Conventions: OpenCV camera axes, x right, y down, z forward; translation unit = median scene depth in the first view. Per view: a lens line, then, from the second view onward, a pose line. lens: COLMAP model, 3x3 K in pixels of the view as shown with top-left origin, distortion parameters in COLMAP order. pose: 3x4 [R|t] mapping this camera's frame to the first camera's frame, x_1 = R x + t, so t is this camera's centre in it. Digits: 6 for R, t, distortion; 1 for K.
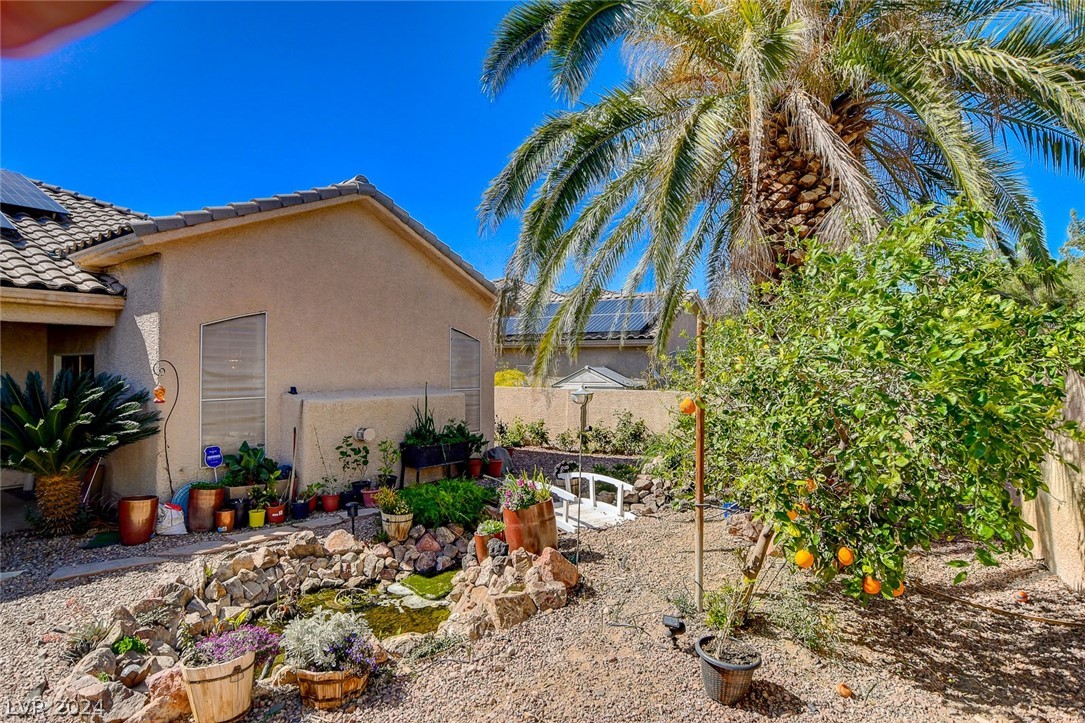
lens RADIAL K [[583.8, 0, 542.5], [0, 583.8, 361.5], [0, 0, 1]] dist [-0.024399, -0.000259]
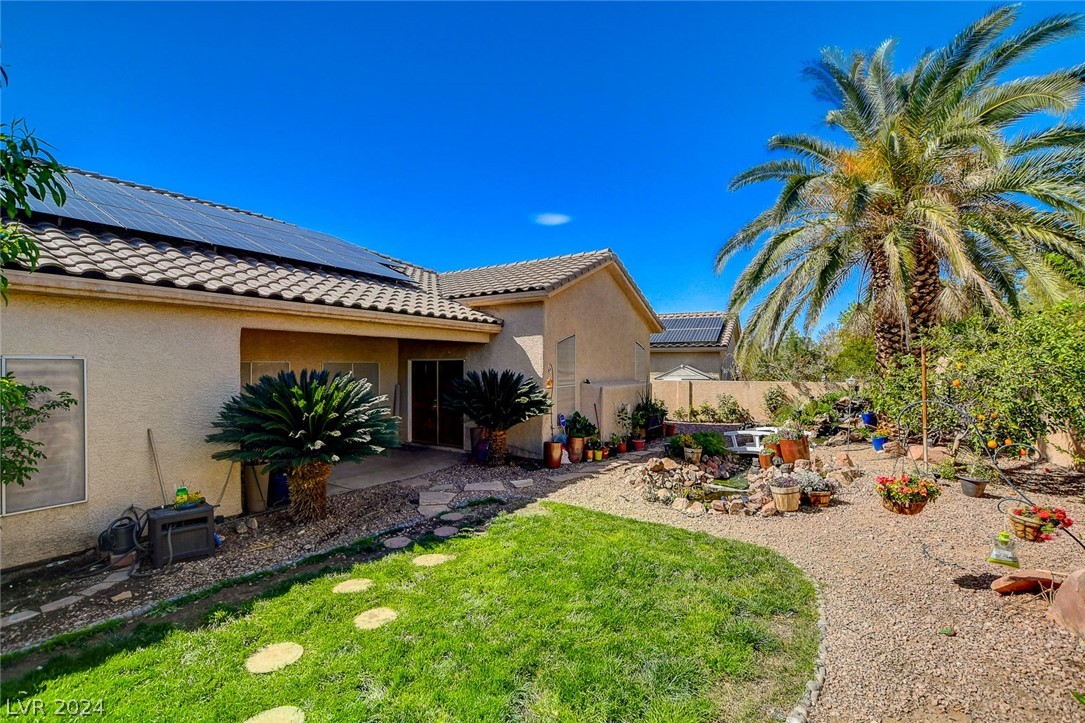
lens RADIAL K [[479.4, 0, 546.4], [0, 479.4, 364.7], [0, 0, 1]] dist [-0.027340, 0.000718]
pose [[0.998210, -0.004070, 0.059670, -0.674266], [0.003543, 0.999954, 0.008927, -0.011423], [-0.059704, -0.008700, 0.998178, -0.379982]]
